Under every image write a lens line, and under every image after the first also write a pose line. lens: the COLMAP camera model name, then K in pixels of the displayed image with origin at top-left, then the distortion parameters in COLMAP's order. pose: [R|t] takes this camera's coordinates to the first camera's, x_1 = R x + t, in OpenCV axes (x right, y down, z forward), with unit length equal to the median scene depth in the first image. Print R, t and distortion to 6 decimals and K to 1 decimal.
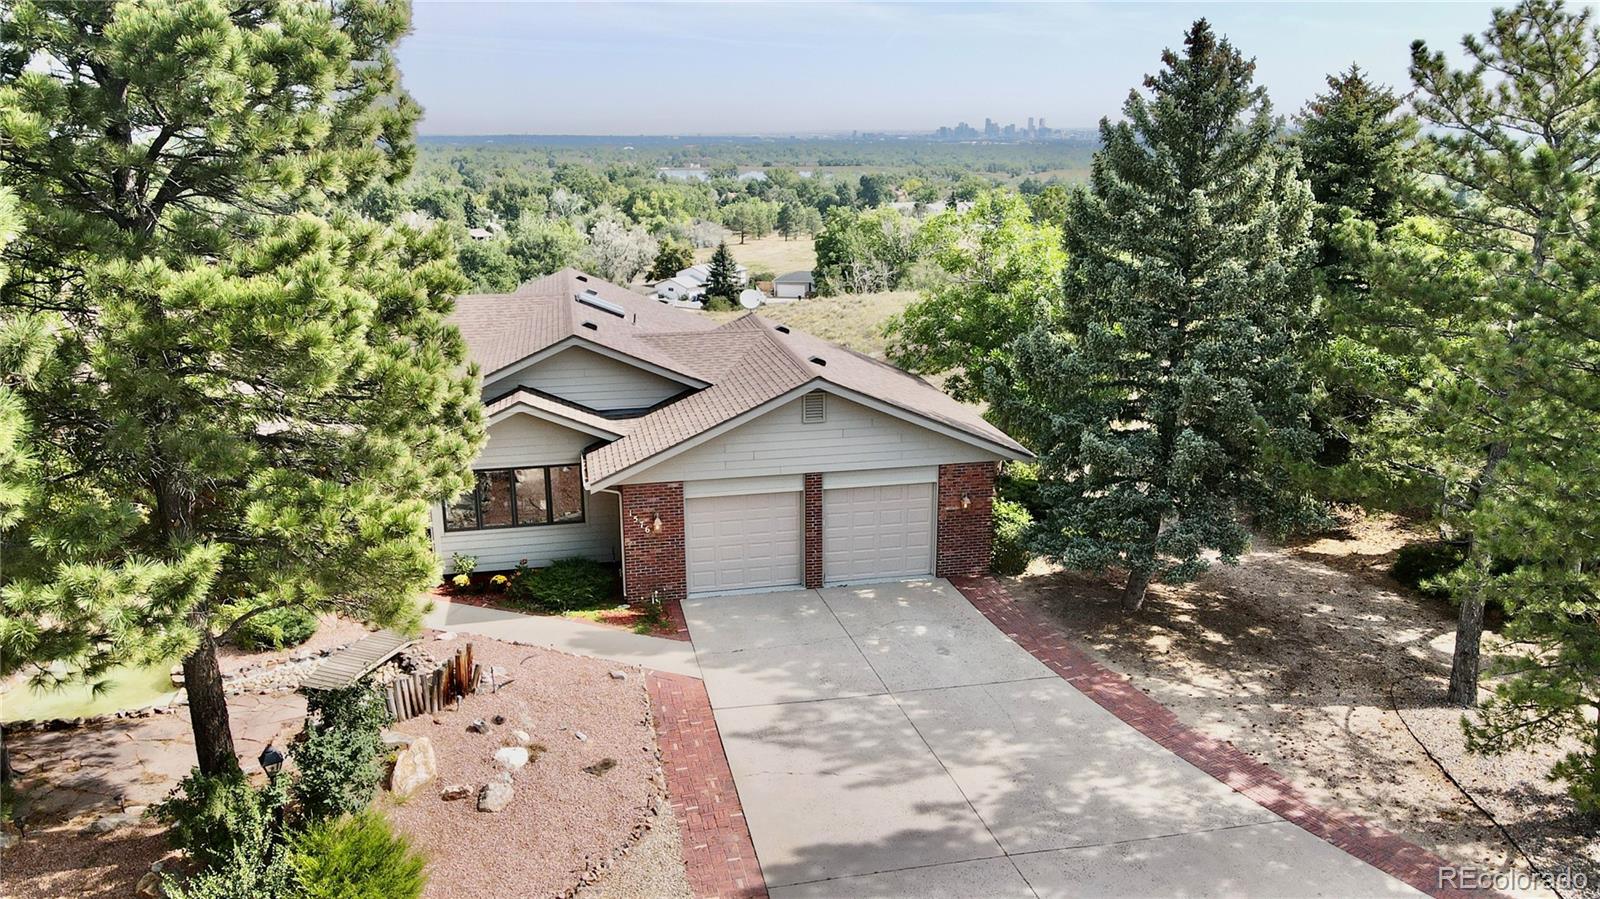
lens RADIAL K [[1137.4, 0, 800.0], [0, 1137.4, 449.5], [0, 0, 1]] dist [-0.007874, 0.049823]
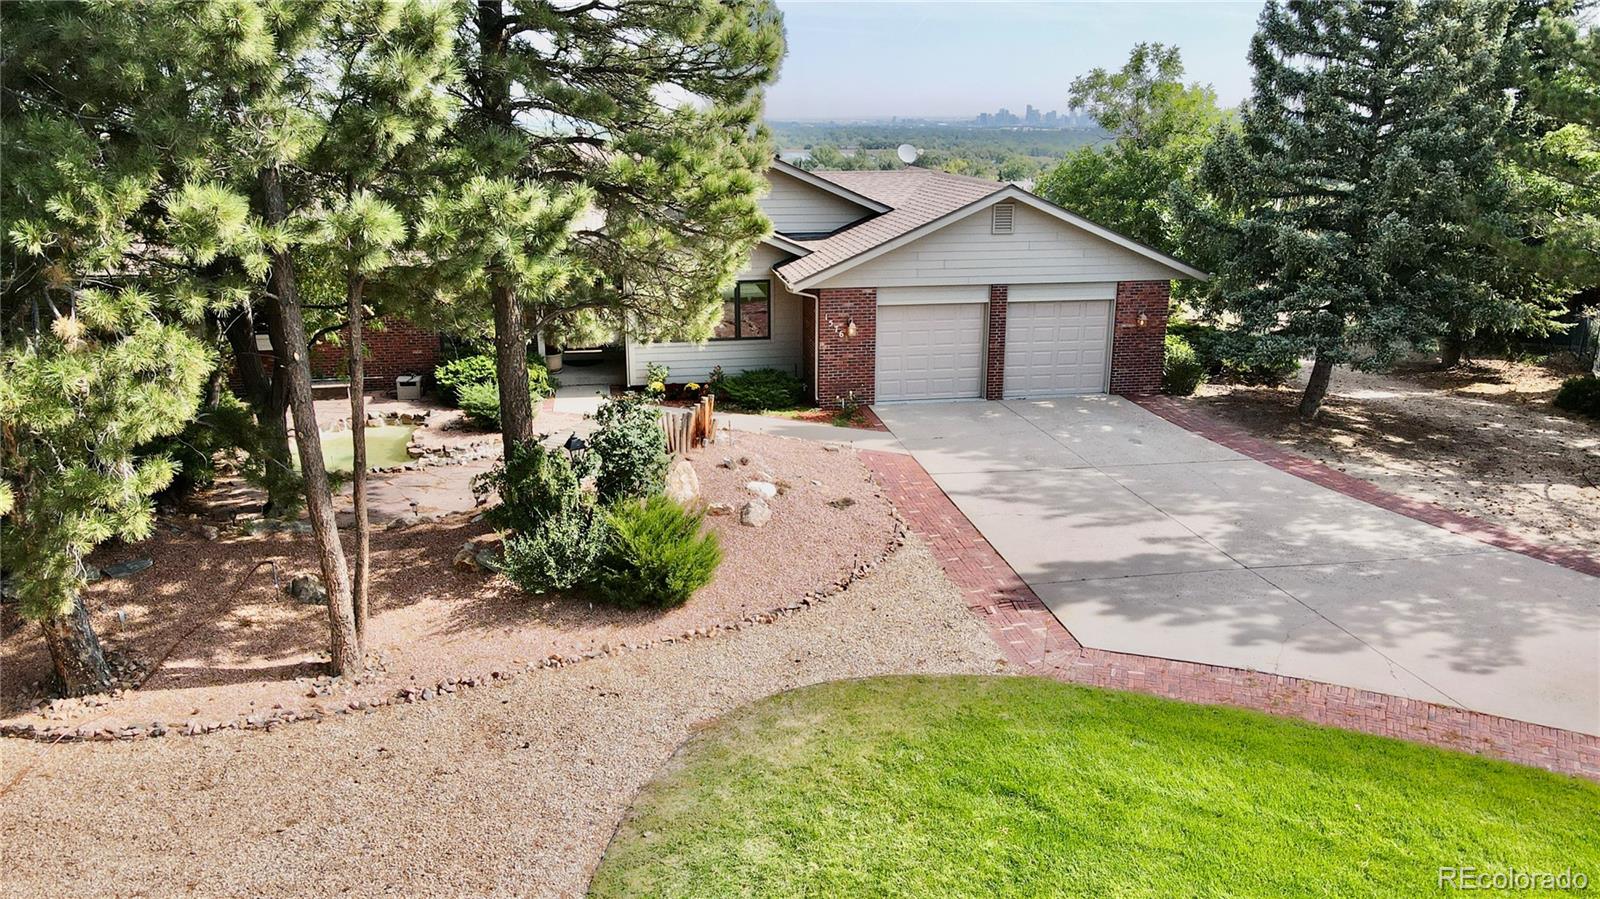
lens RADIAL K [[1133.6, 0, 800.0], [0, 1133.6, 449.5], [0, 0, 1]] dist [0.019872, -0.000385]
pose [[0.999493, 0.015096, -0.028018, -0.155465], [-0.014816, 0.999839, 0.010151, 0.183299], [0.028167, -0.009731, 0.999556, -0.051089]]
